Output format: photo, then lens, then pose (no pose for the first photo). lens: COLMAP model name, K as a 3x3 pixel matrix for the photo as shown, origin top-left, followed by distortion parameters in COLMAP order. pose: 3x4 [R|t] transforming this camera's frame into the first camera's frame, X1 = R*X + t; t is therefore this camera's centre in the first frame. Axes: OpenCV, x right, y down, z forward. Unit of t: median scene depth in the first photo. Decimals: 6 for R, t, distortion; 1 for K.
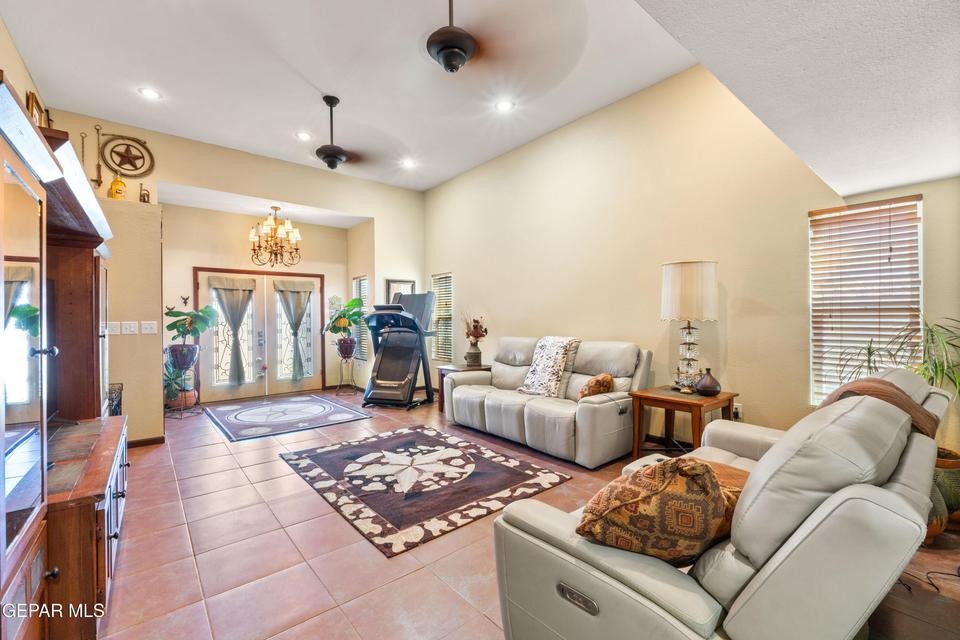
lens RADIAL K [[403.3, 0, 480.9], [0, 403.3, 319.2], [0, 0, 1]] dist [-0.012591, 0.001638]
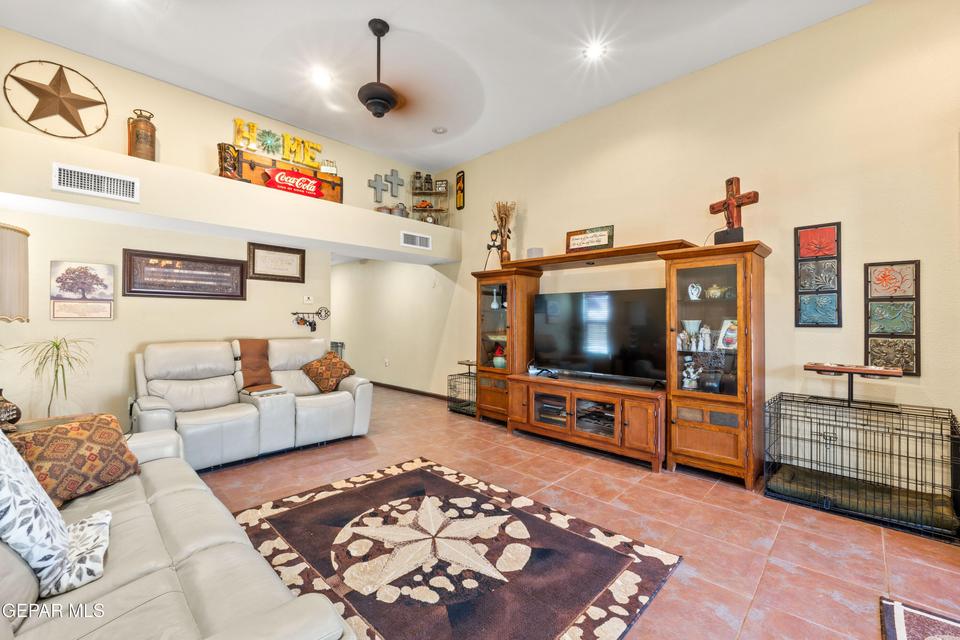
lens RADIAL K [[403.3, 0, 475.8], [0, 403.3, 318.4], [0, 0, 1]] dist [-0.012591, 0.001638]
pose [[-0.994970, 0.006080, -0.099991, -0.180737], [0.006278, 0.999979, -0.001671, 0.006114], [0.099979, -0.002291, -0.994987, 1.679067]]
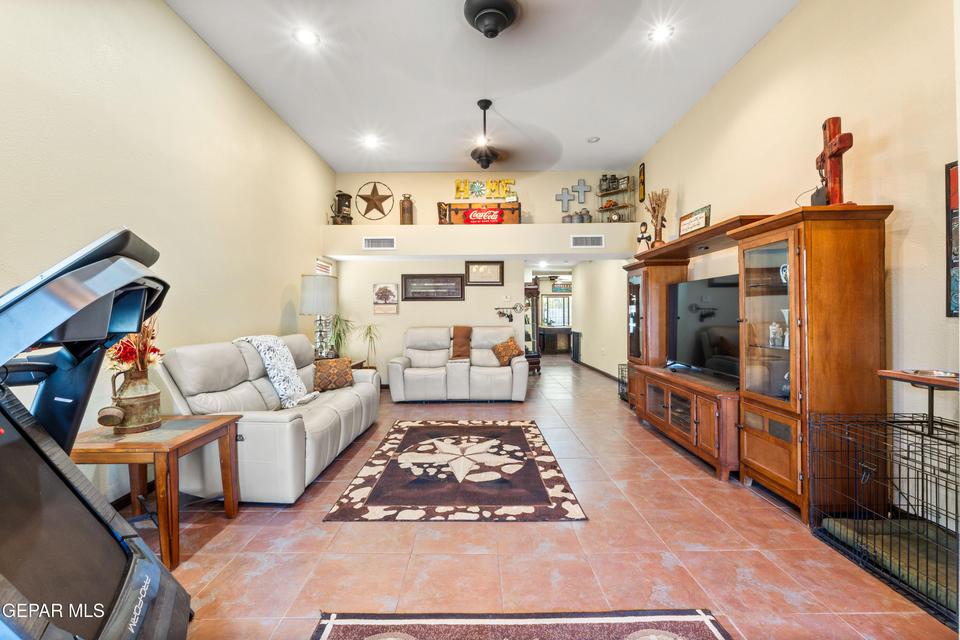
lens RADIAL K [[403.3, 0, 471.0], [0, 403.3, 317.9], [0, 0, 1]] dist [-0.012591, 0.001638]
pose [[-0.755499, 0.009833, 0.655076, -0.860026], [0.017079, 0.999843, 0.004688, 0.015475], [-0.654927, 0.014730, -0.755549, 1.756783]]
